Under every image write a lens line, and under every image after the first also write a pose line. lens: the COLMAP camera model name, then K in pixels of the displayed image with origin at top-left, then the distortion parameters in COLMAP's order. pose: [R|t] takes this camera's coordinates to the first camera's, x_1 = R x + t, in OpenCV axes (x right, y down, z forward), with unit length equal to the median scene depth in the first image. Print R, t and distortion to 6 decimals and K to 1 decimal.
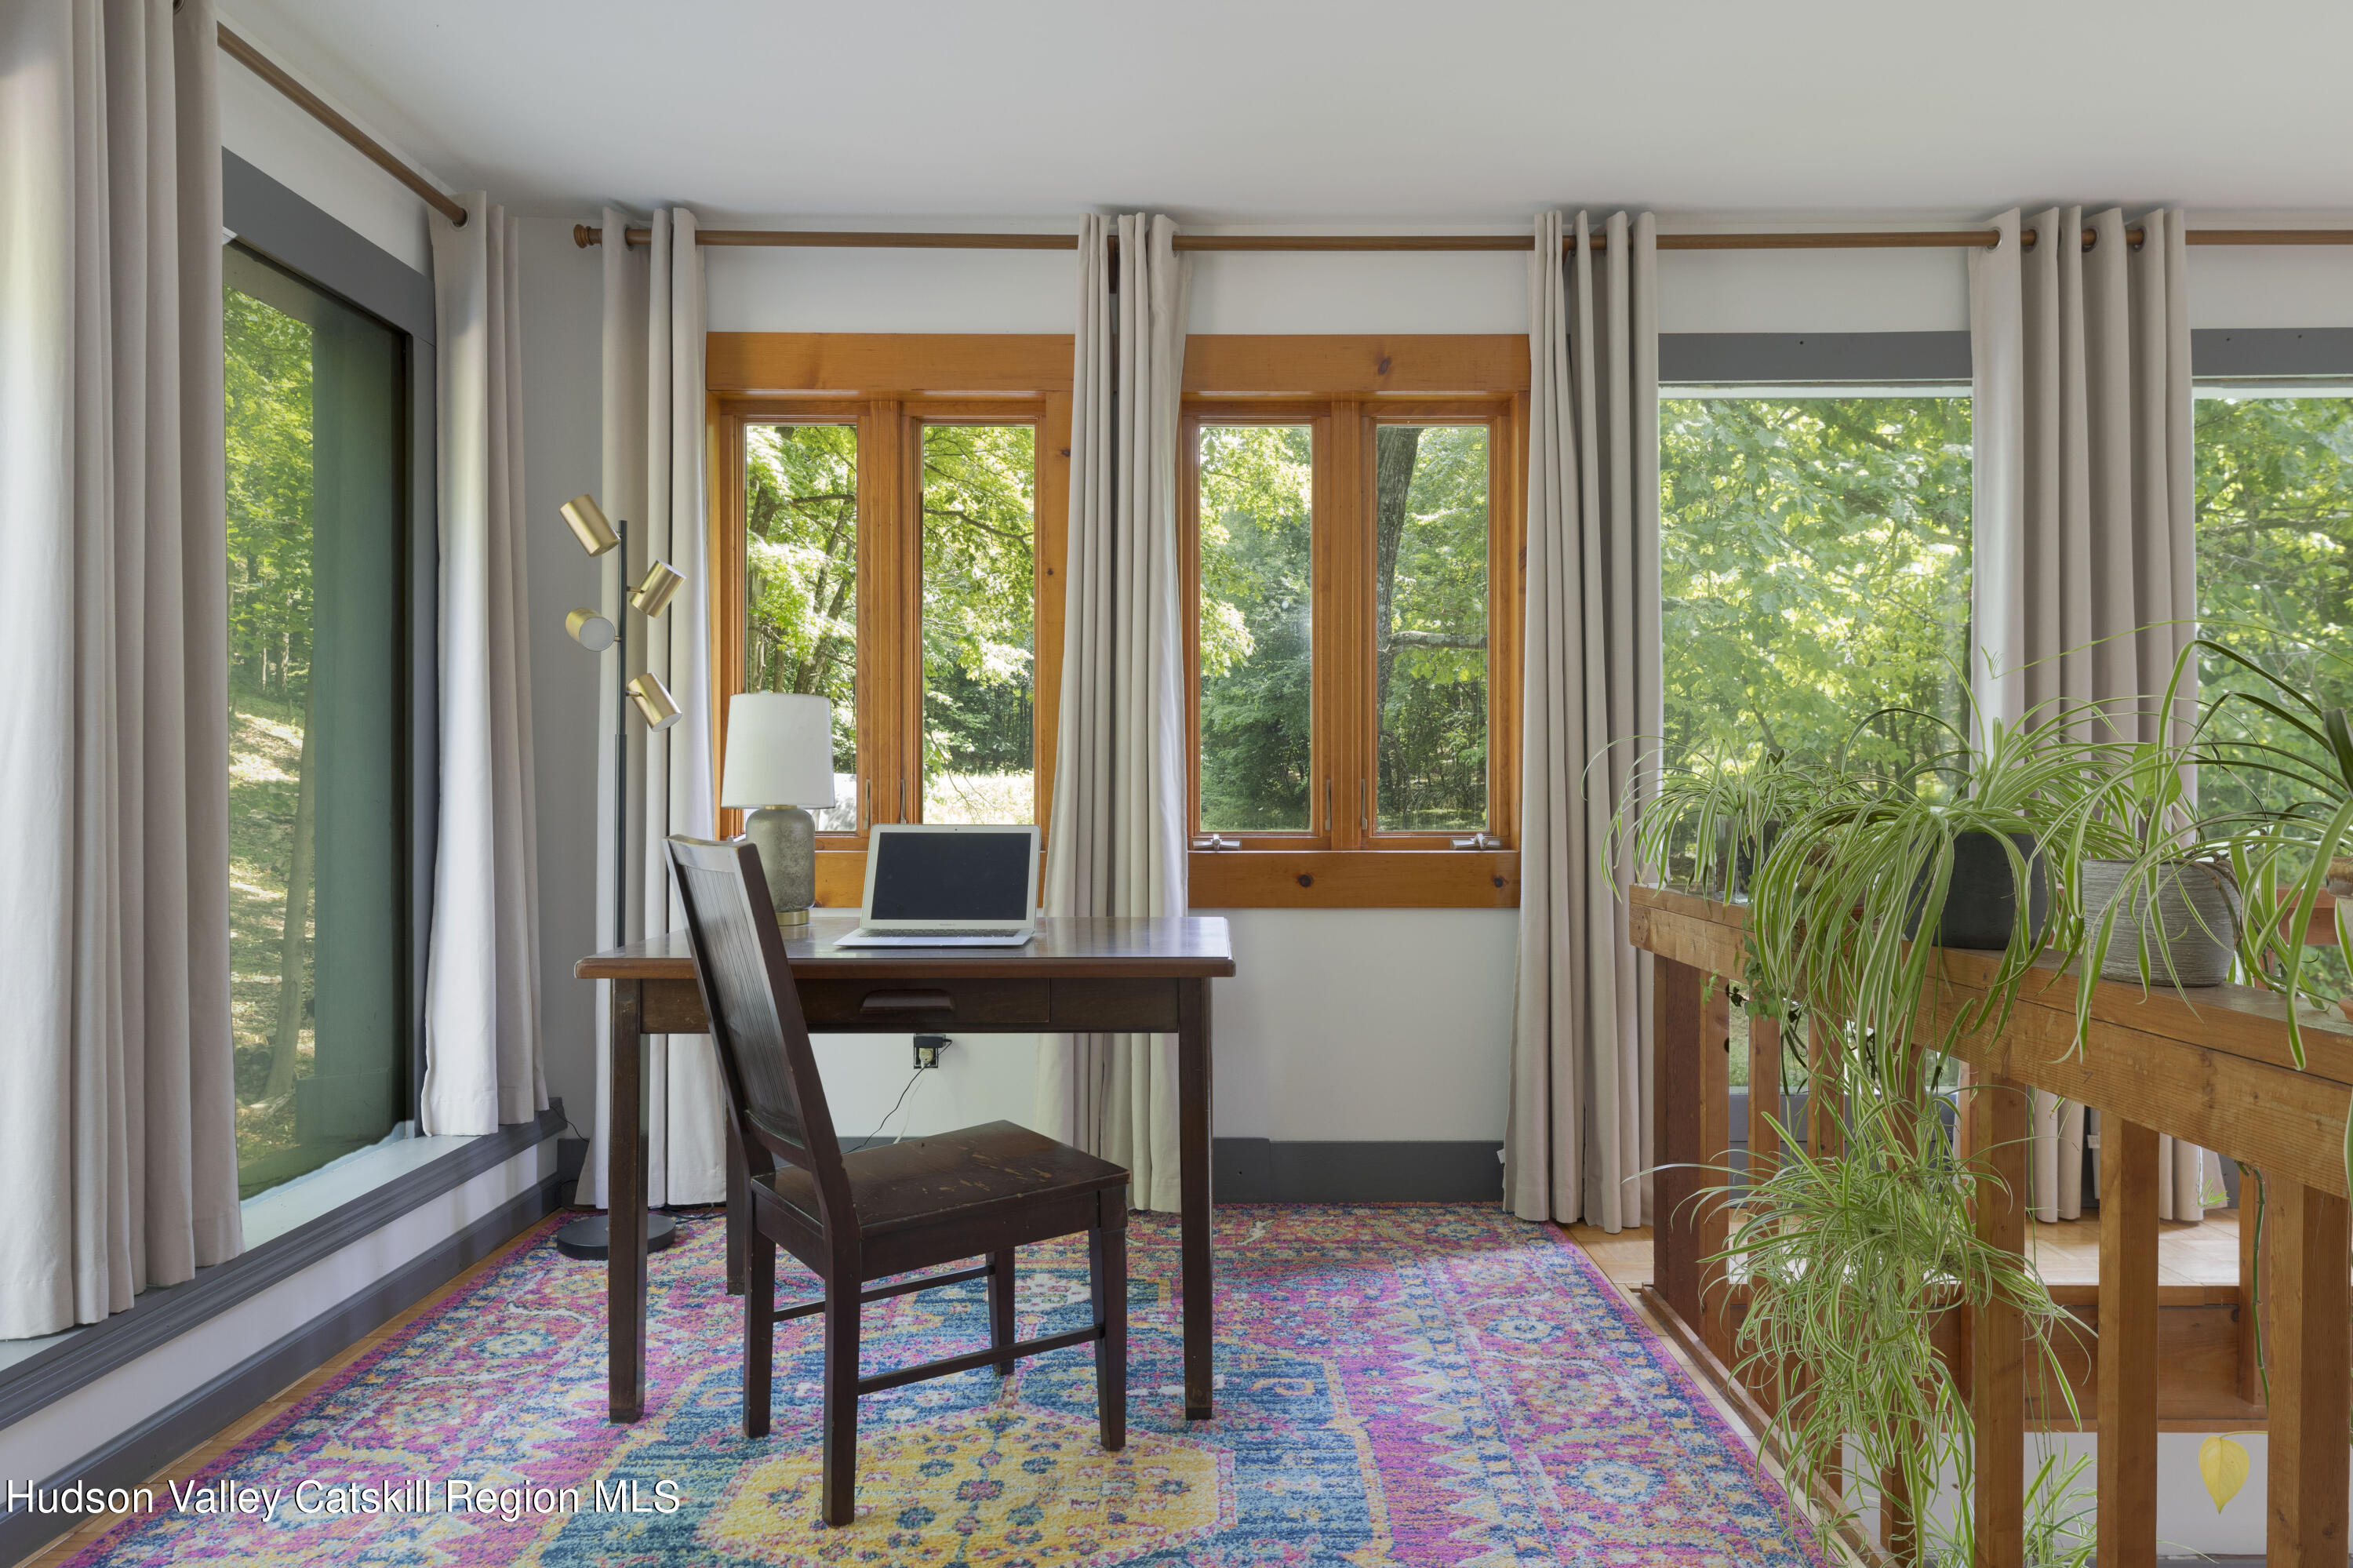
lens RADIAL K [[1558.1, 0, 1176.5], [0, 1558.1, 784.0], [0, 0, 1]] dist [0.004108, -0.000255]
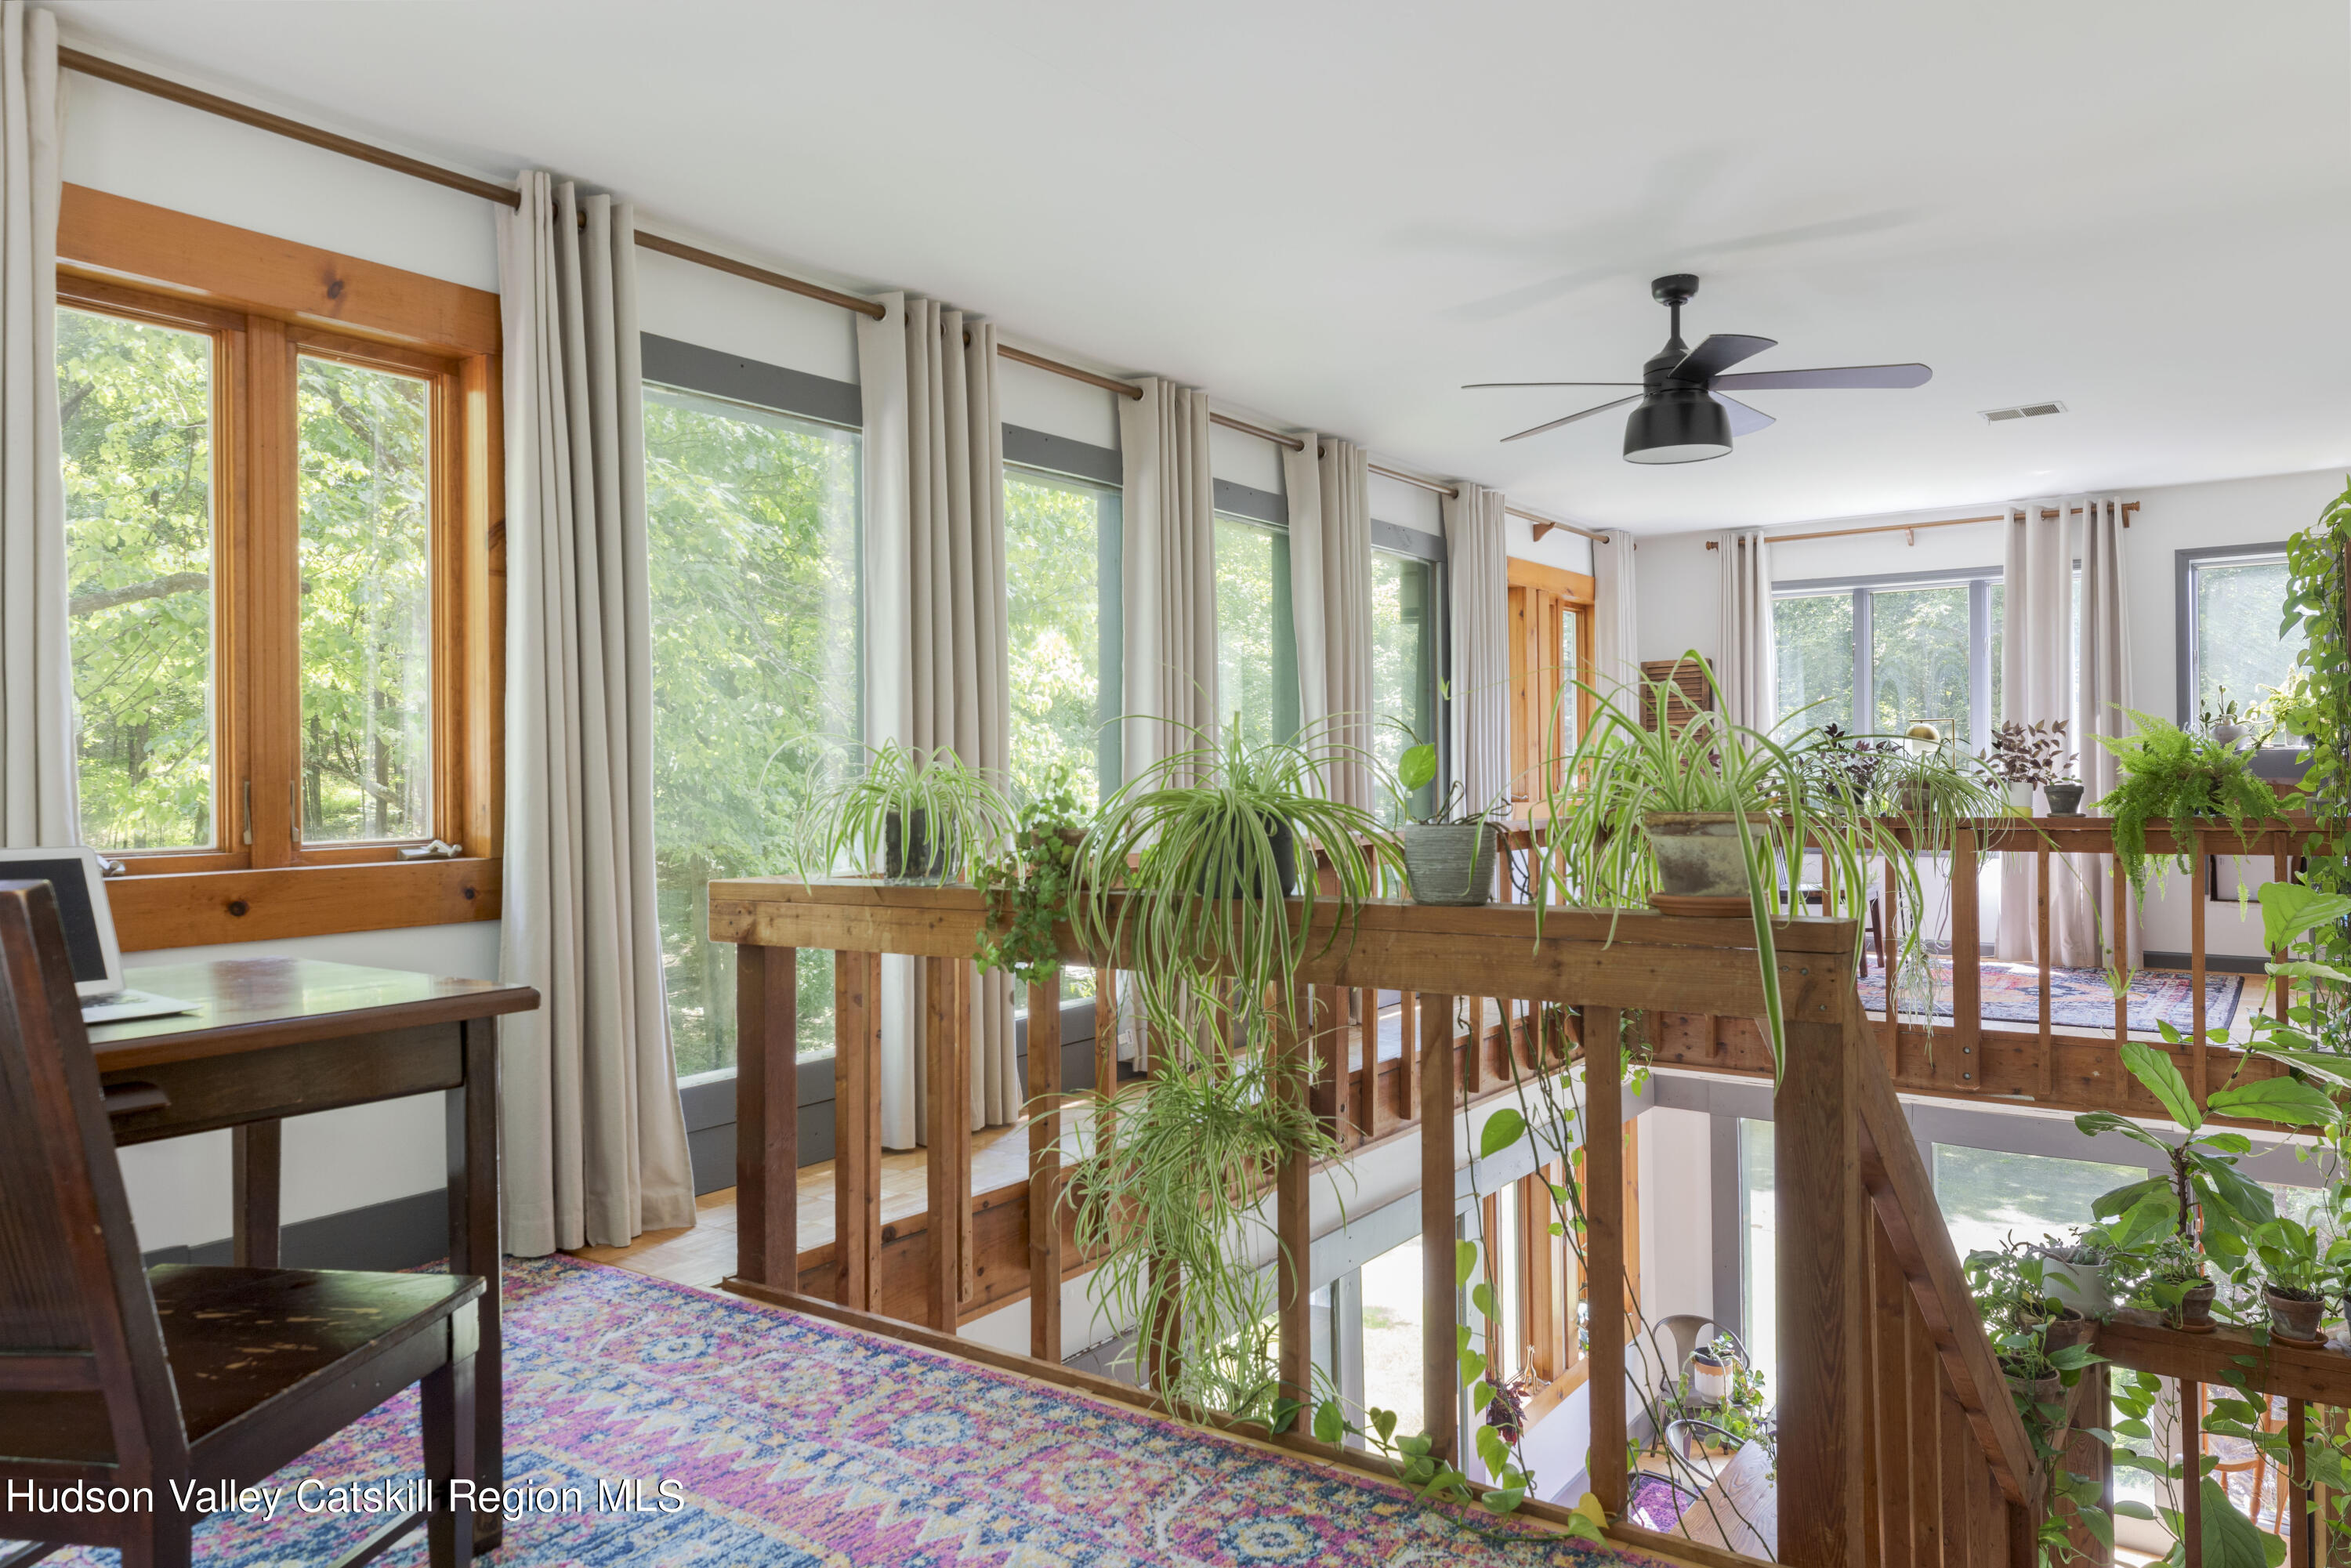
lens RADIAL K [[1589.3, 0, 1176.0], [0, 1589.3, 763.6], [0, 0, 1]] dist [-0.001379, -0.006420]
pose [[0.567771, -0.000091, 0.823187, -0.382558], [0.011862, 0.999897, -0.008071, 0.000170], [-0.823101, 0.014348, 0.567714, 0.173495]]
